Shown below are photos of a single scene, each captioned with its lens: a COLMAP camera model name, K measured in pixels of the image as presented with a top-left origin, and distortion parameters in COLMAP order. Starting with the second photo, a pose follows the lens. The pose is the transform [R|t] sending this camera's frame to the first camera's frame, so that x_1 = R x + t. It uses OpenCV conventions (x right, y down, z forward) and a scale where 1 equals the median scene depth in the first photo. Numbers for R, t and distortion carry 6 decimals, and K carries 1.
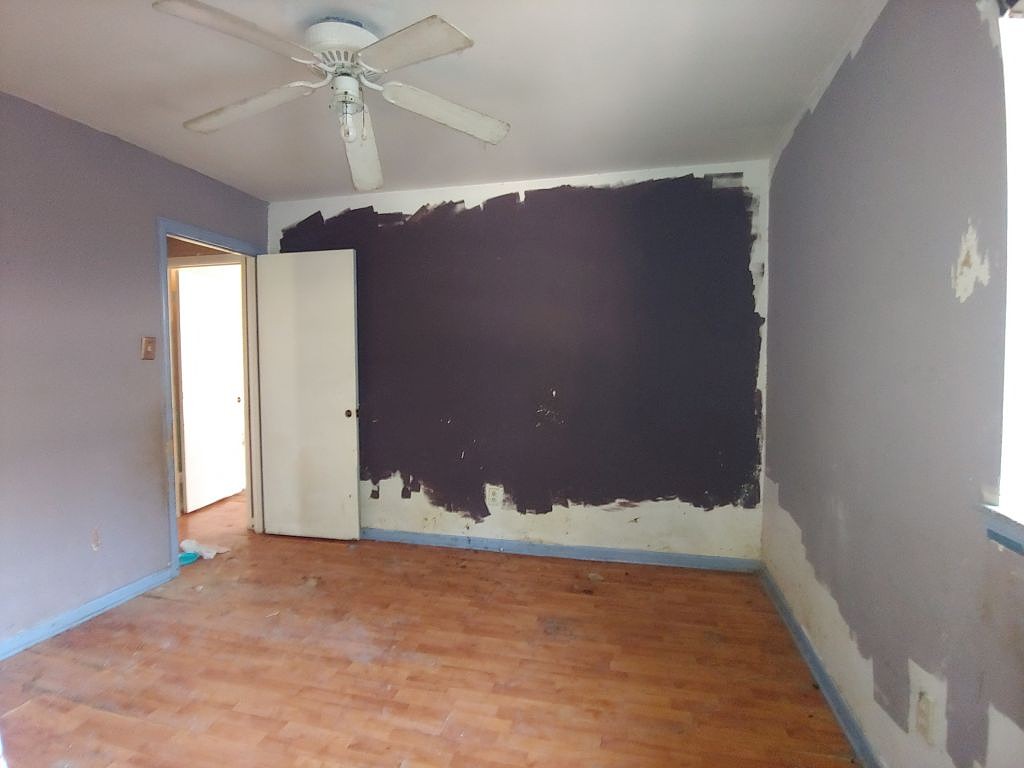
lens RADIAL K [[520.9, 0, 511.1], [0, 520.9, 382.5], [0, 0, 1]] dist [-0.027999, -0.001237]
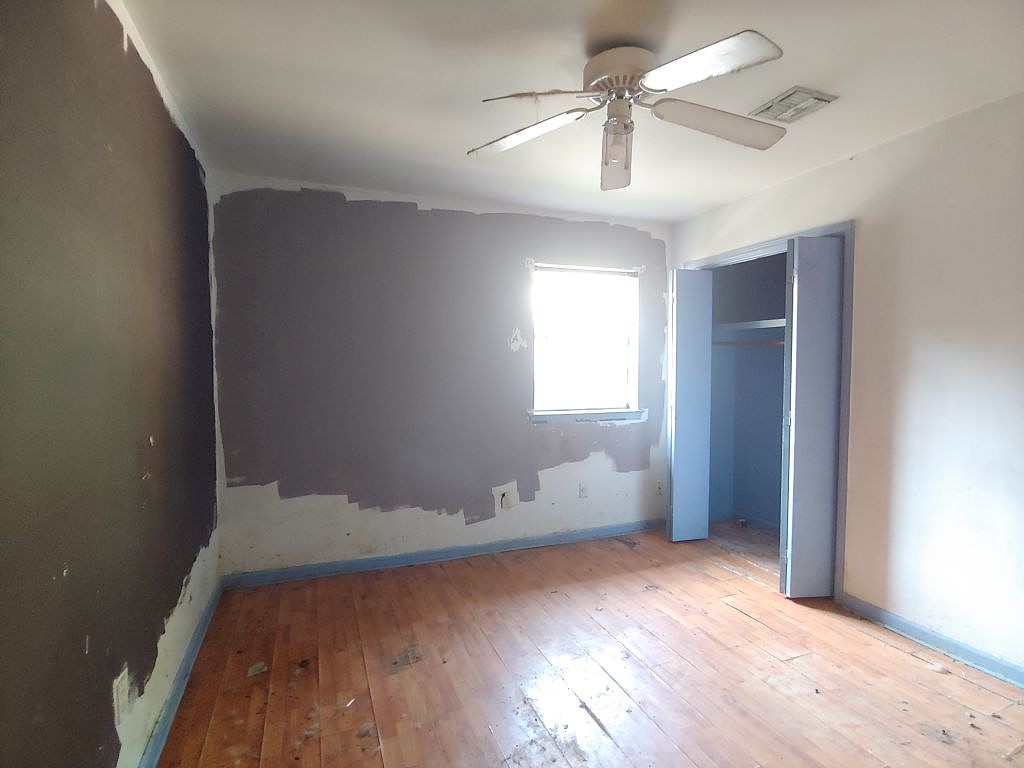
lens RADIAL K [[520.9, 0, 510.3], [0, 520.9, 384.8], [0, 0, 1]] dist [-0.027999, -0.001237]
pose [[-0.583213, -0.026935, 0.811872, -0.822009], [0.041551, 0.997153, 0.062930, -0.079490], [-0.811256, 0.070435, -0.580433, 1.432643]]
